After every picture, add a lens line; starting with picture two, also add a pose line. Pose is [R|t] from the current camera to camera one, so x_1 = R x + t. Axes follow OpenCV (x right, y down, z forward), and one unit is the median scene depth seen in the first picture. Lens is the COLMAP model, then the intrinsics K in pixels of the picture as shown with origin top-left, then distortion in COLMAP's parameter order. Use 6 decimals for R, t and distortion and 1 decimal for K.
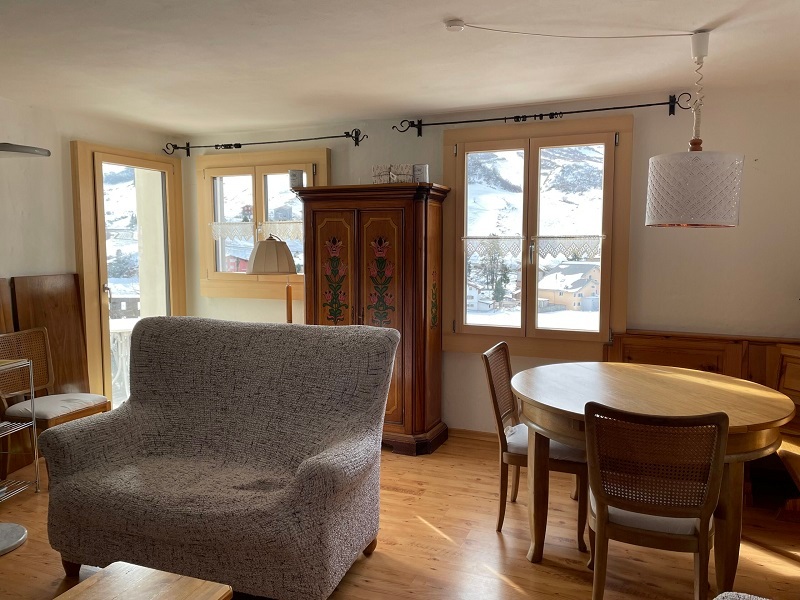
lens RADIAL K [[600.2, 0, 400.0], [0, 600.2, 300.0], [0, 0, 1]] dist [0.002948, -0.007098]
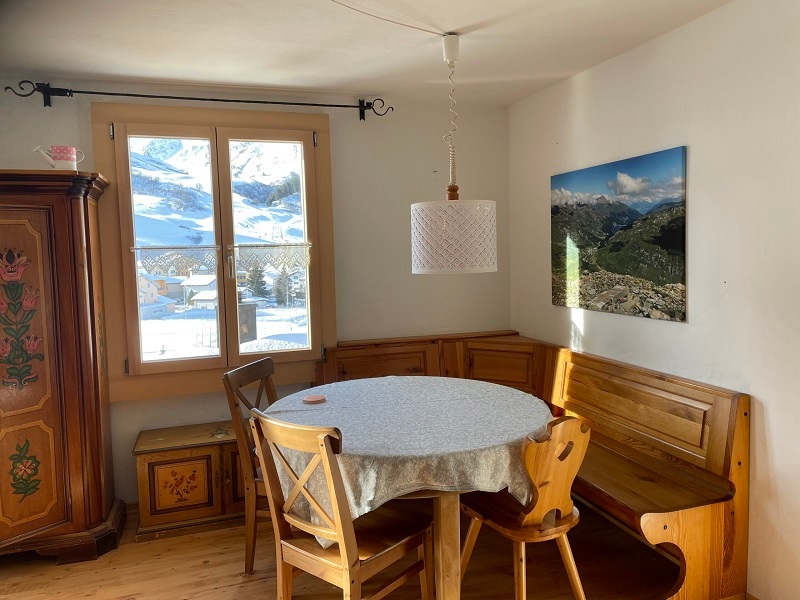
lens RADIAL K [[600.2, 0, 400.0], [0, 600.2, 300.0], [0, 0, 1]] dist [0.002948, -0.007098]
pose [[0.729720, -0.076013, 0.679507, -0.178631], [0.089103, 0.995898, 0.015720, -0.023231], [-0.677915, 0.049075, 0.733500, 0.237893]]
